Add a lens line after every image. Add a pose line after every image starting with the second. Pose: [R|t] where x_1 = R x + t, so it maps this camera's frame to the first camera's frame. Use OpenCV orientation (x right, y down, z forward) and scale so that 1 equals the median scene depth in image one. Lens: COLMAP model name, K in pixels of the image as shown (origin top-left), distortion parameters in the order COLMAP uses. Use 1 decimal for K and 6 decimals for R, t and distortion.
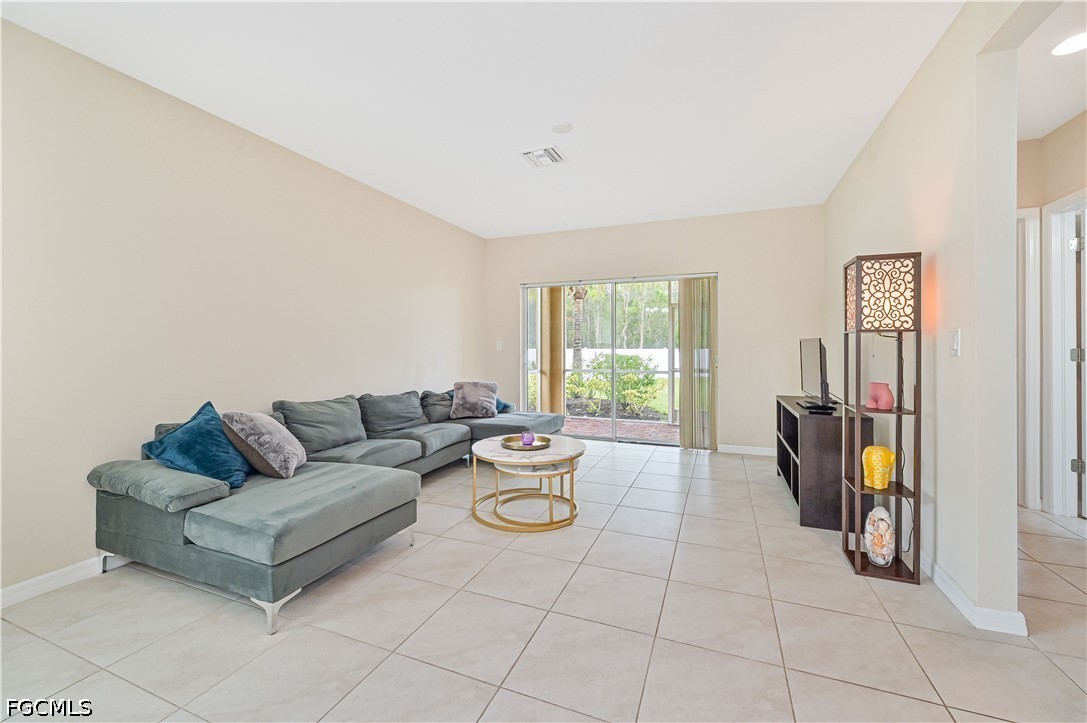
lens RADIAL K [[434.6, 0, 549.3], [0, 434.6, 345.2], [0, 0, 1]] dist [-0.000126, 0.000054]
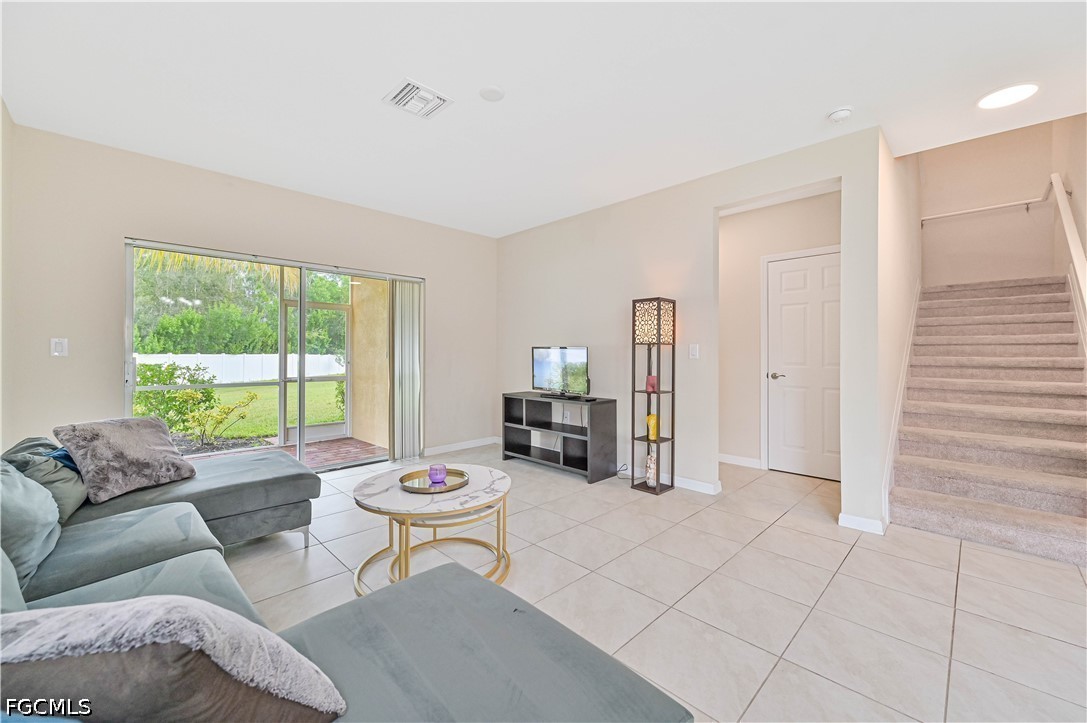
lens RADIAL K [[430.1, 0, 544.9], [0, 430.1, 353.7], [0, 0, 1]] dist [-0.000785, 0.000241]
pose [[0.406053, 0.002792, 0.913845, -0.865527], [-0.008219, 0.999966, 0.000597, 0.005226], [-0.913813, -0.007753, 0.406062, 0.699905]]
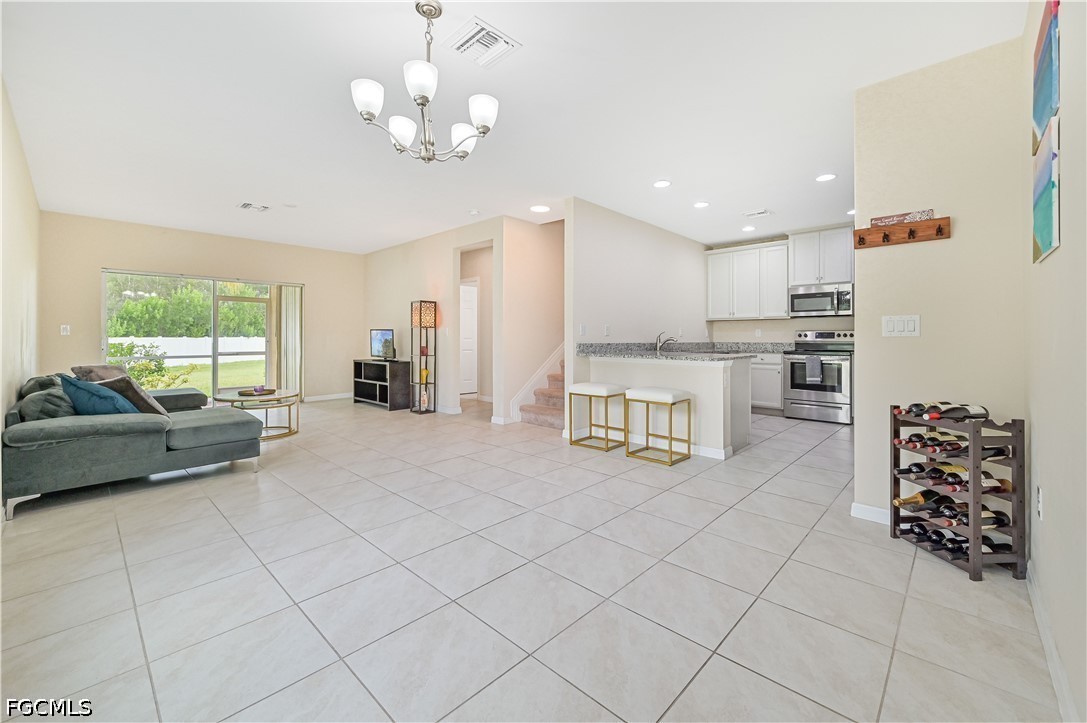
lens RADIAL K [[443.2, 0, 548.7], [0, 443.2, 335.6], [0, 0, 1]] dist [0.000891, 0.000046]
pose [[0.374188, 0.003341, 0.927347, -1.528318], [-0.004467, 0.999988, -0.001800, 0.019785], [-0.927342, -0.003469, 0.374198, -0.781632]]
